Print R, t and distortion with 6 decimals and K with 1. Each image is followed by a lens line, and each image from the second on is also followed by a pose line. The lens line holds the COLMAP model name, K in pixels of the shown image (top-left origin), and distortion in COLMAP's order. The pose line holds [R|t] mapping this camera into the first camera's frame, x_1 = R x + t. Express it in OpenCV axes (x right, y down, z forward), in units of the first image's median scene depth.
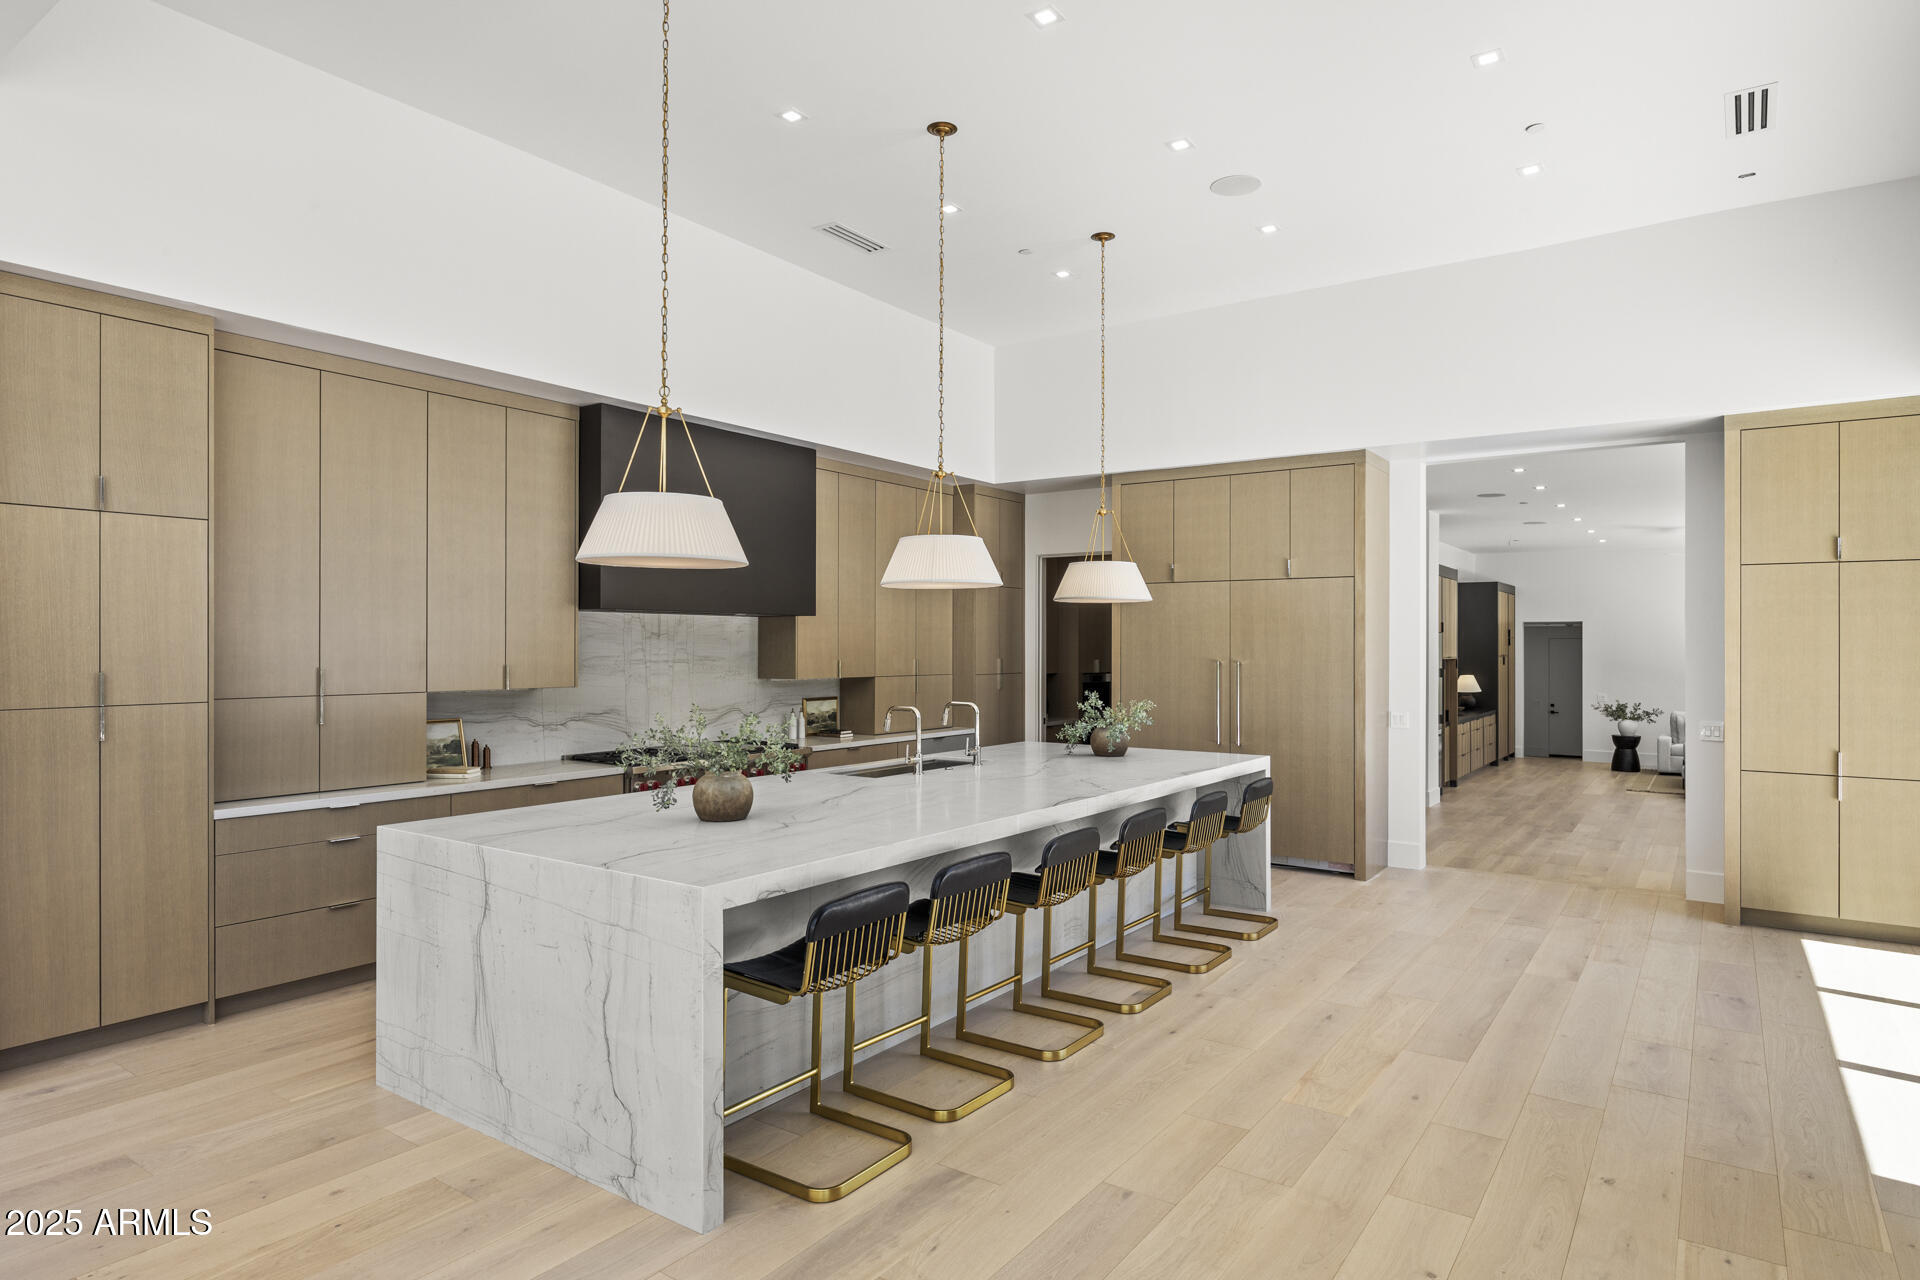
lens RADIAL K [[1110.5, 0, 960.0], [0, 1110.5, 640.0], [0, 0, 1]] dist [-0.000540, -0.000834]
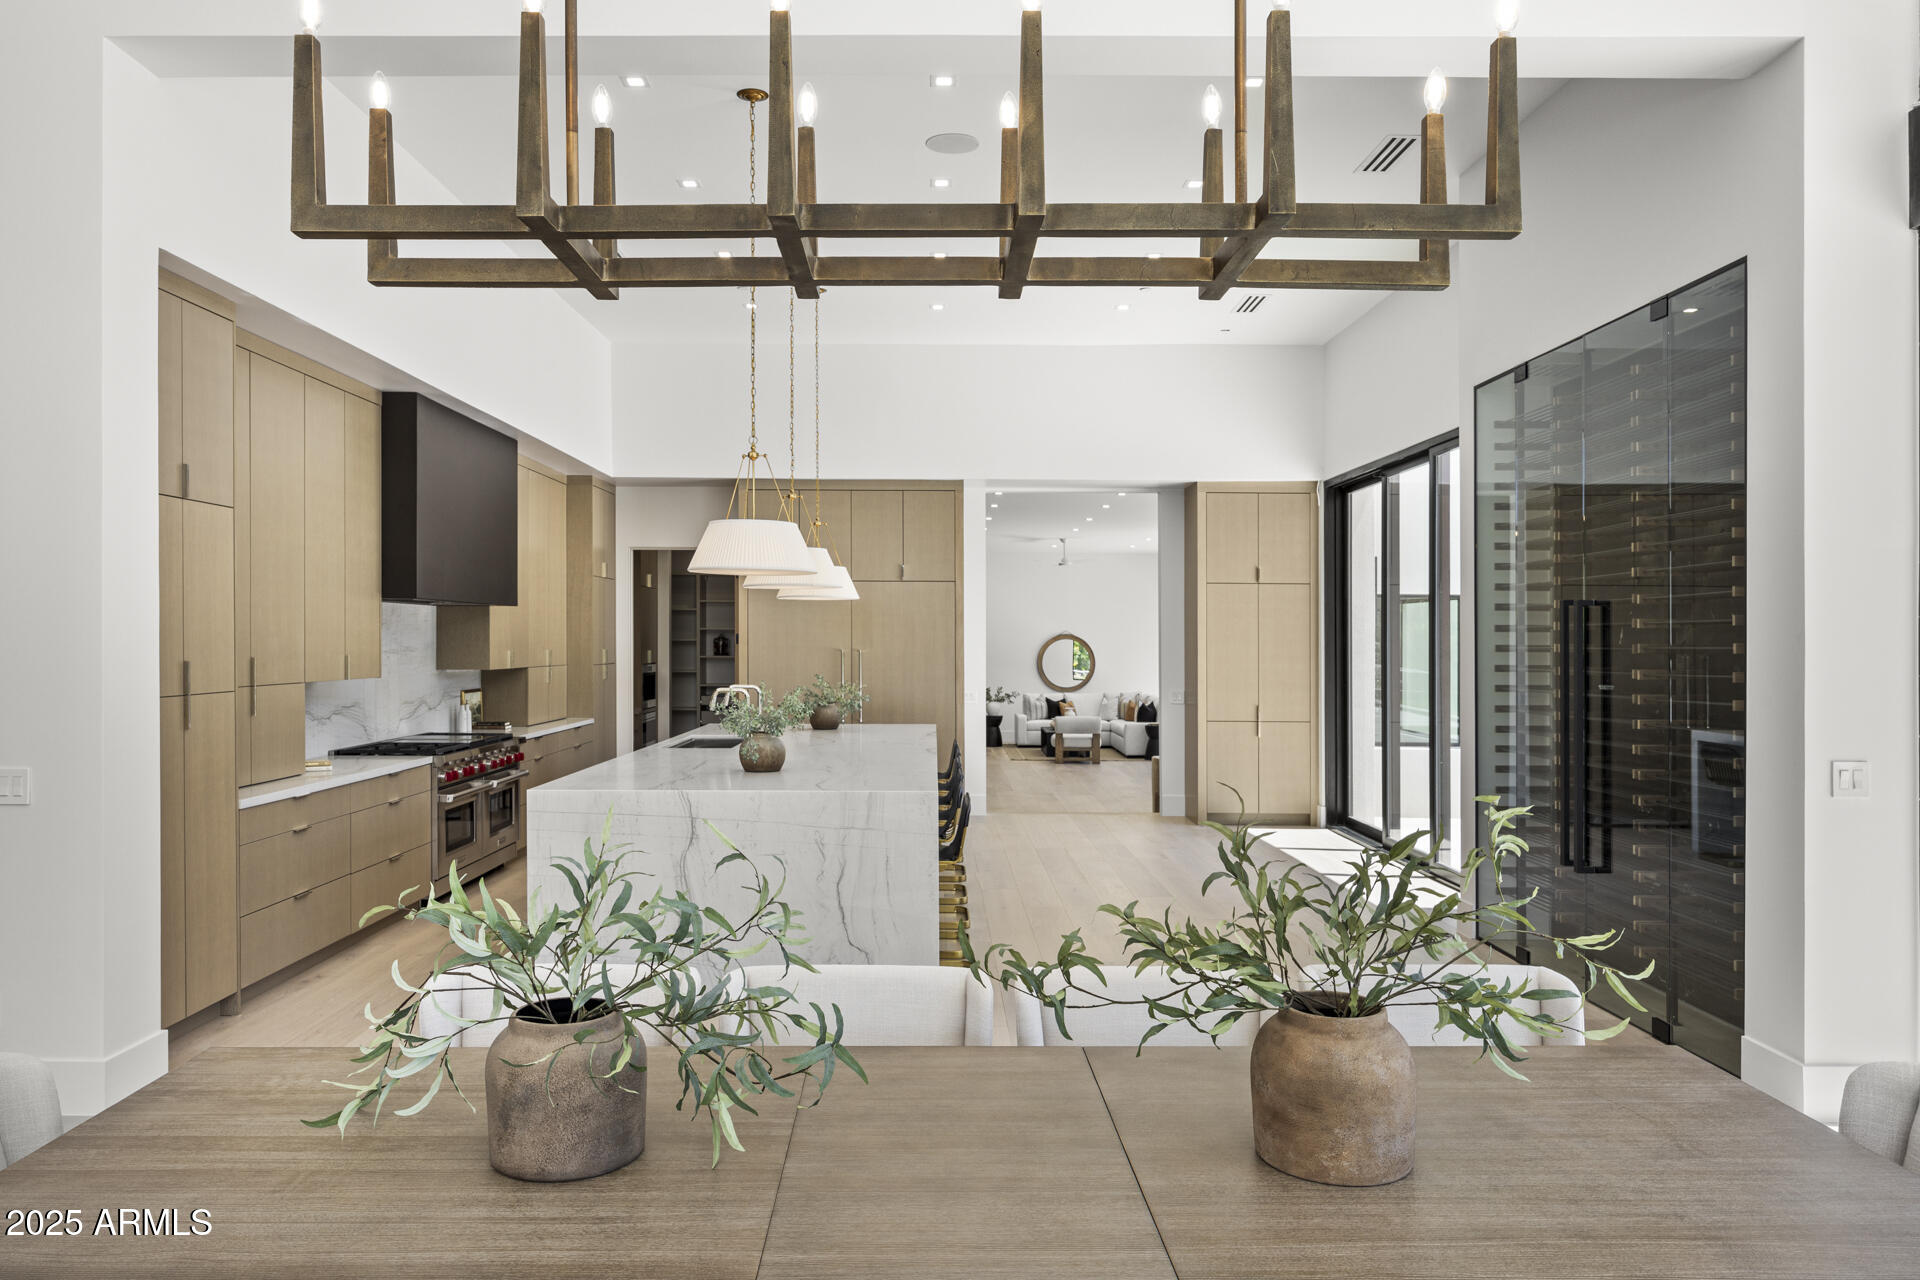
lens RADIAL K [[1338.2, 0, 960.0], [0, 1338.2, 640.0], [0, 0, 1]] dist [-0.001630, -0.000456]
pose [[0.808060, 0.000504, 0.589100, -0.616222], [-0.005035, 0.999969, 0.006052, -0.000565], [-0.589078, -0.007856, 0.808038, -0.251328]]
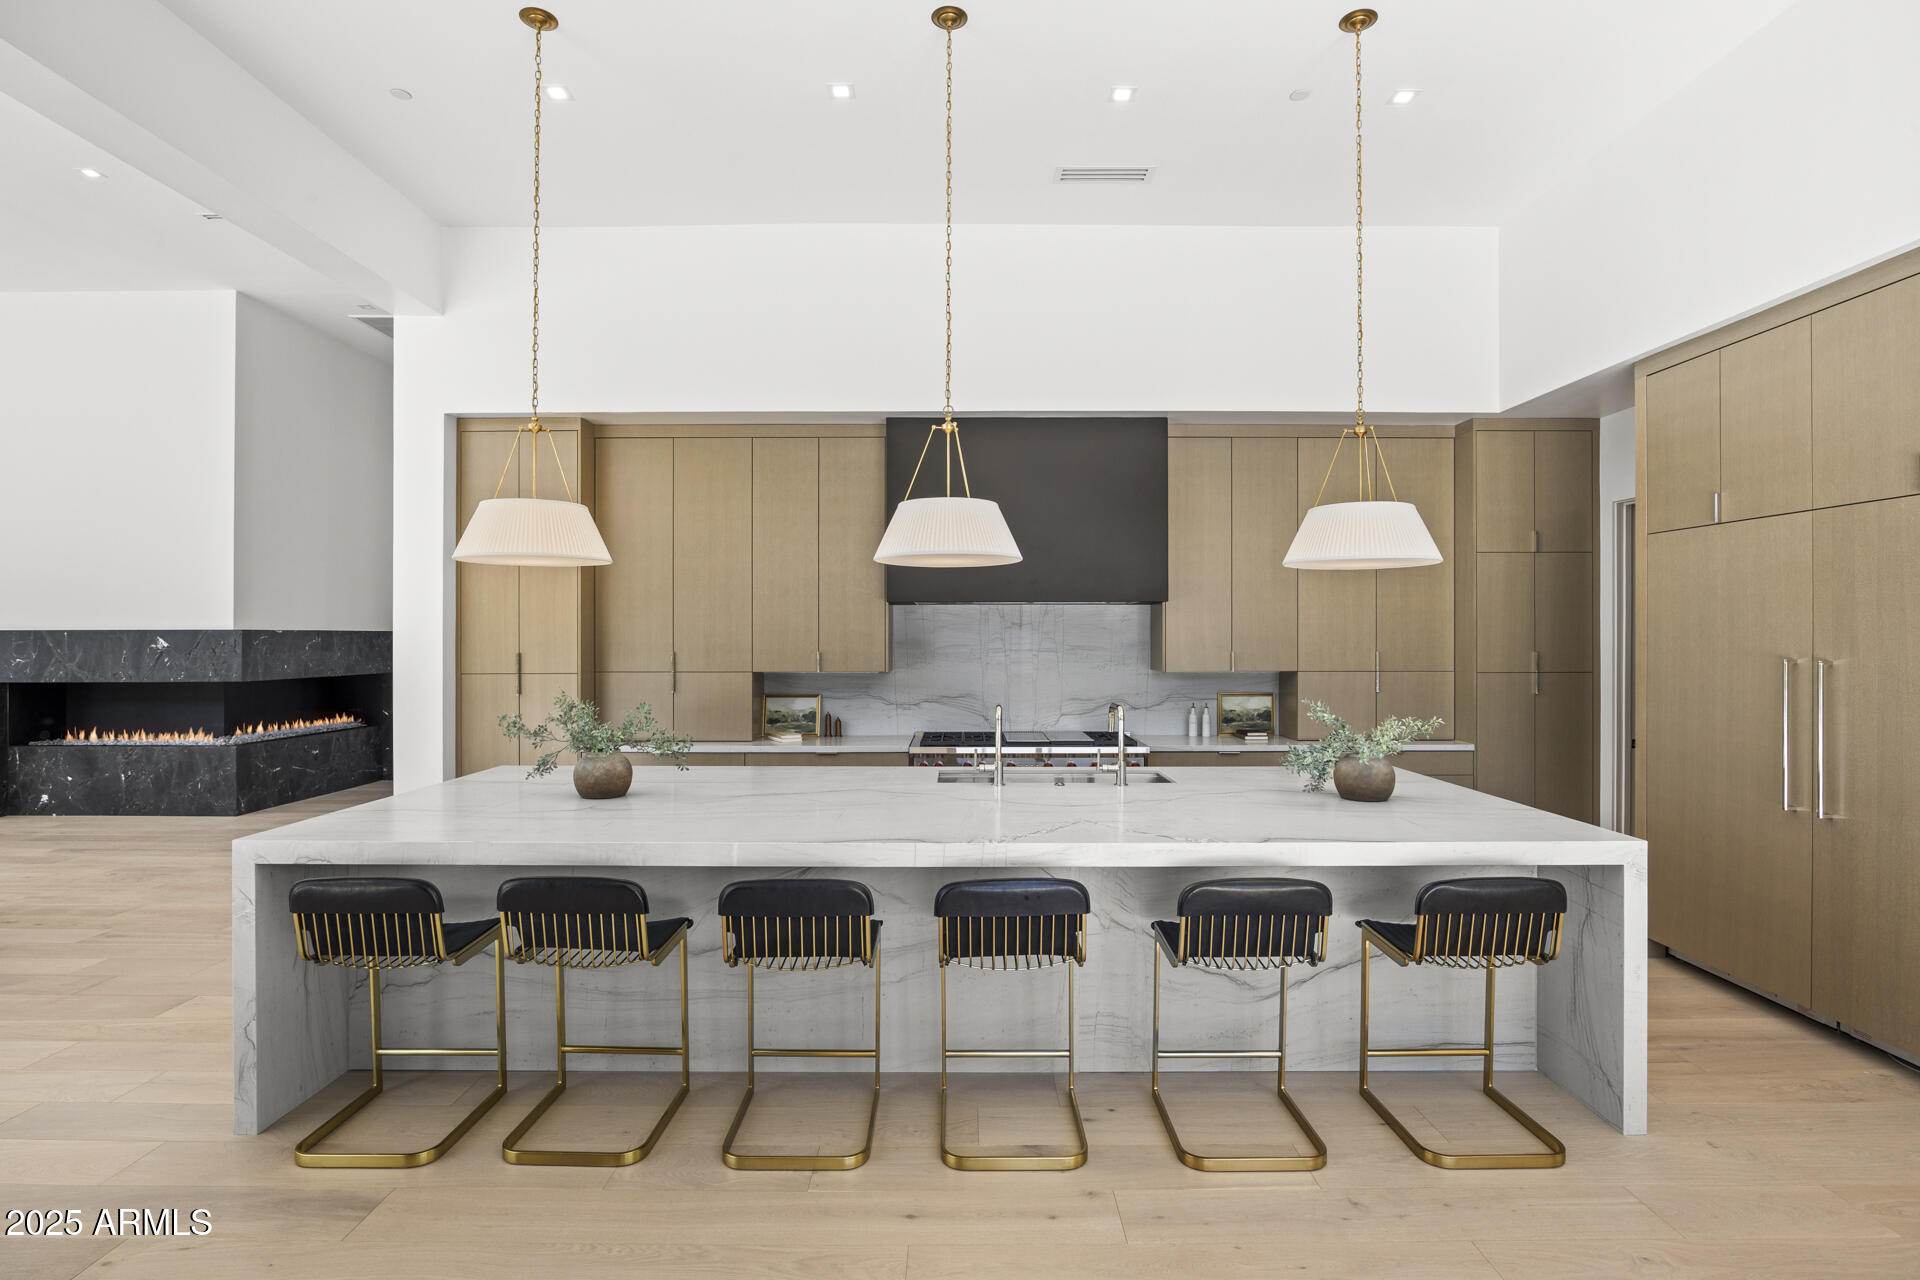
lens RADIAL K [[907.5, 0, 951.4], [0, 907.5, 670.2], [0, 0, 1]] dist [-0.020271, 0.000175]
pose [[0.566689, 0.027229, -0.823482, 0.454068], [0.006910, 0.999262, 0.037796, 0.005425], [0.823903, -0.027109, 0.566083, 0.518035]]
